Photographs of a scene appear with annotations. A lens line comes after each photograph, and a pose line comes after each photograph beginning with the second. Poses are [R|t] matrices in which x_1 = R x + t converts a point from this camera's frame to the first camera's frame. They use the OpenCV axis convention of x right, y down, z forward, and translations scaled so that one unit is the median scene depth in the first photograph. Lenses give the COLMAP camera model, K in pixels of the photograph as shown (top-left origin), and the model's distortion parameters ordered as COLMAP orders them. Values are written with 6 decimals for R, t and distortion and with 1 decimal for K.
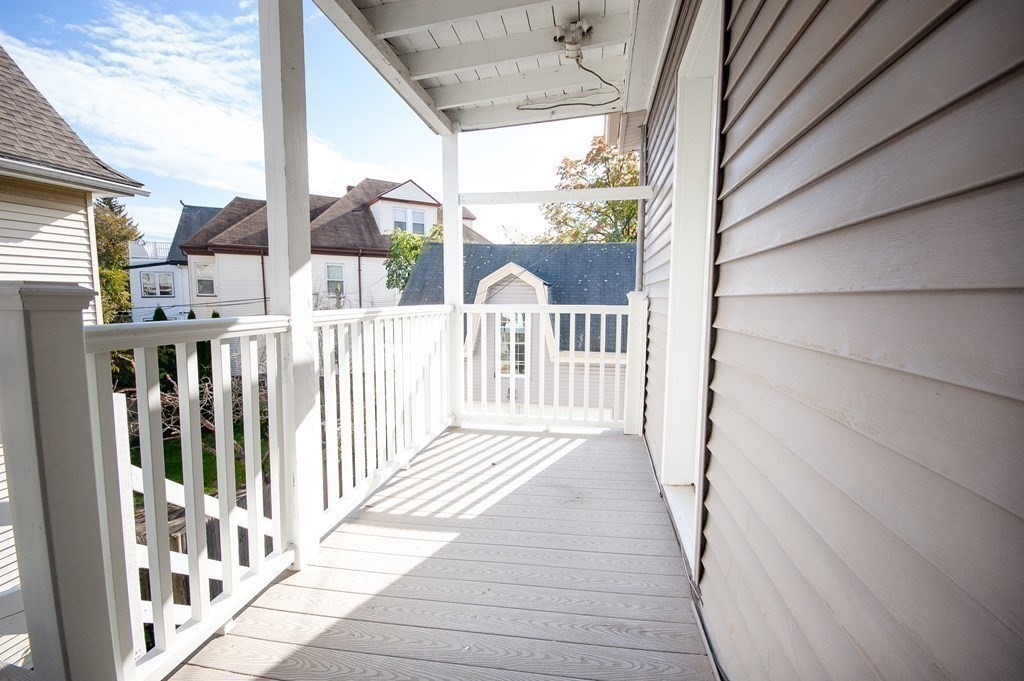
lens RADIAL K [[450.1, 0, 516.6], [0, 450.1, 339.9], [0, 0, 1]] dist [0.002481, -0.008420]
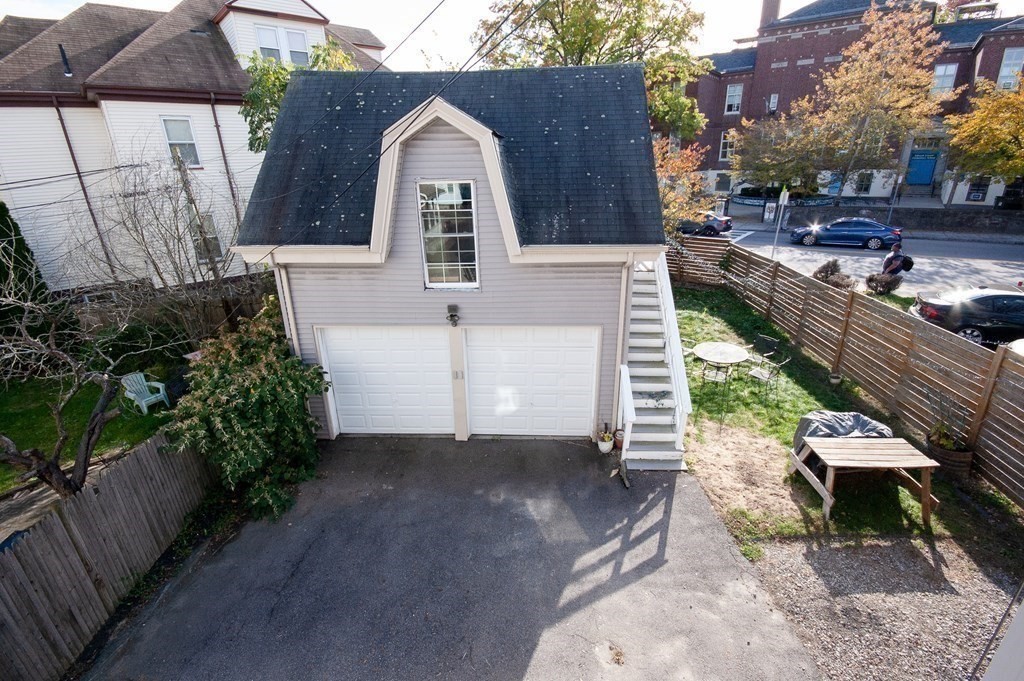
lens RADIAL K [[450.1, 0, 516.6], [0, 450.1, 339.9], [0, 0, 1]] dist [0.002481, -0.008420]
pose [[0.990588, -0.076698, 0.113374, 0.001428], [0.041797, 0.958199, 0.283035, -0.016830], [-0.130343, -0.275632, 0.952385, 0.195109]]
